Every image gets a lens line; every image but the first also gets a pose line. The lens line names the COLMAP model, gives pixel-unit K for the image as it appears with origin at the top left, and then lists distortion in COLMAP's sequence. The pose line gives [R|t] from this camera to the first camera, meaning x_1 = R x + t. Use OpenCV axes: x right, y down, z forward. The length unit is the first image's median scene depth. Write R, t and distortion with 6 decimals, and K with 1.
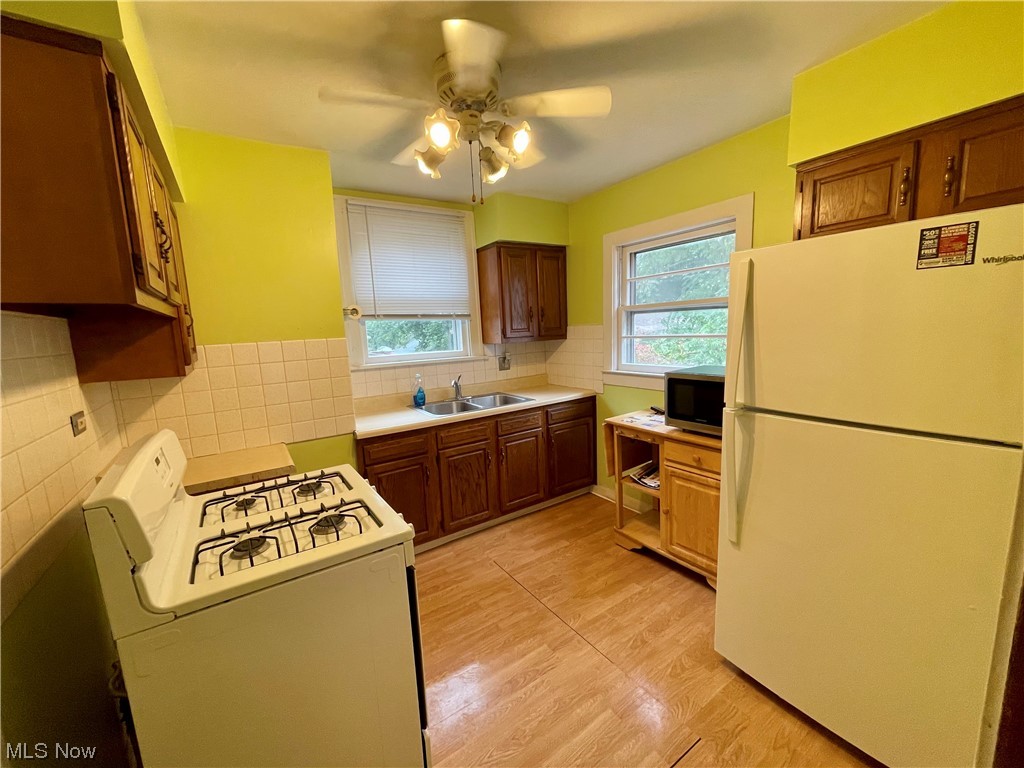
lens RADIAL K [[413.2, 0, 509.7], [0, 413.2, 389.9], [0, 0, 1]] dist [-0.002208, -0.000463]
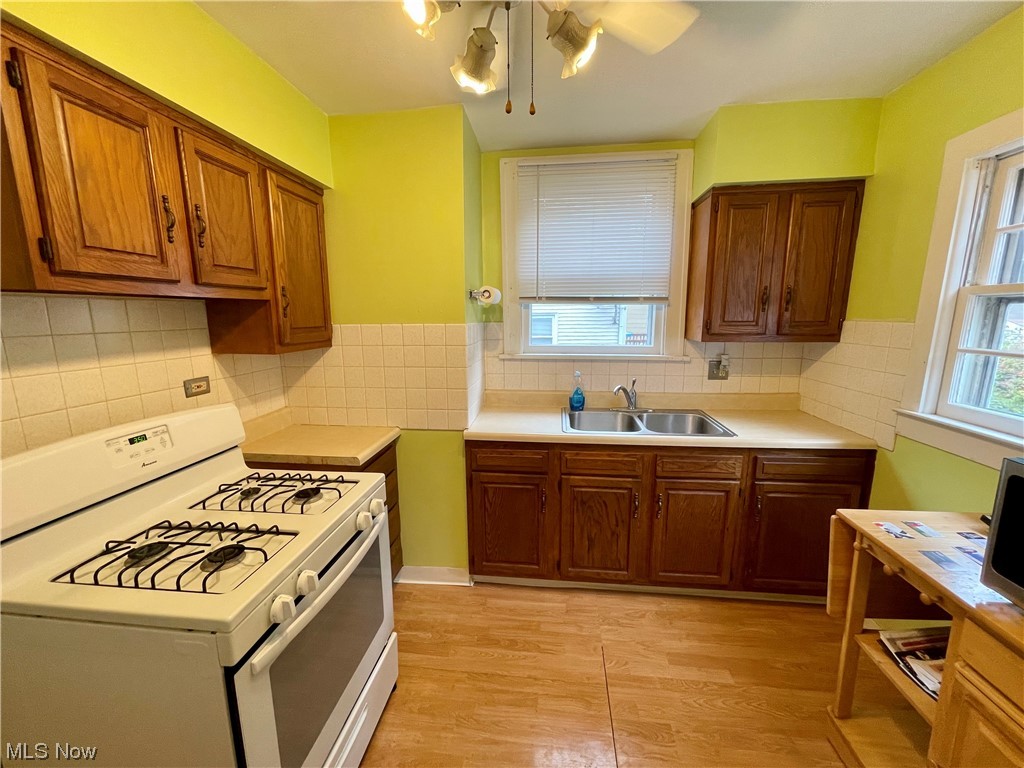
lens RADIAL K [[413.2, 0, 509.7], [0, 413.2, 389.9], [0, 0, 1]] dist [-0.002208, -0.000463]
pose [[0.760018, 0.157898, -0.630429, 0.188352], [-0.125198, 0.987439, 0.096381, -0.063451], [0.637729, 0.005677, 0.770240, 0.291736]]
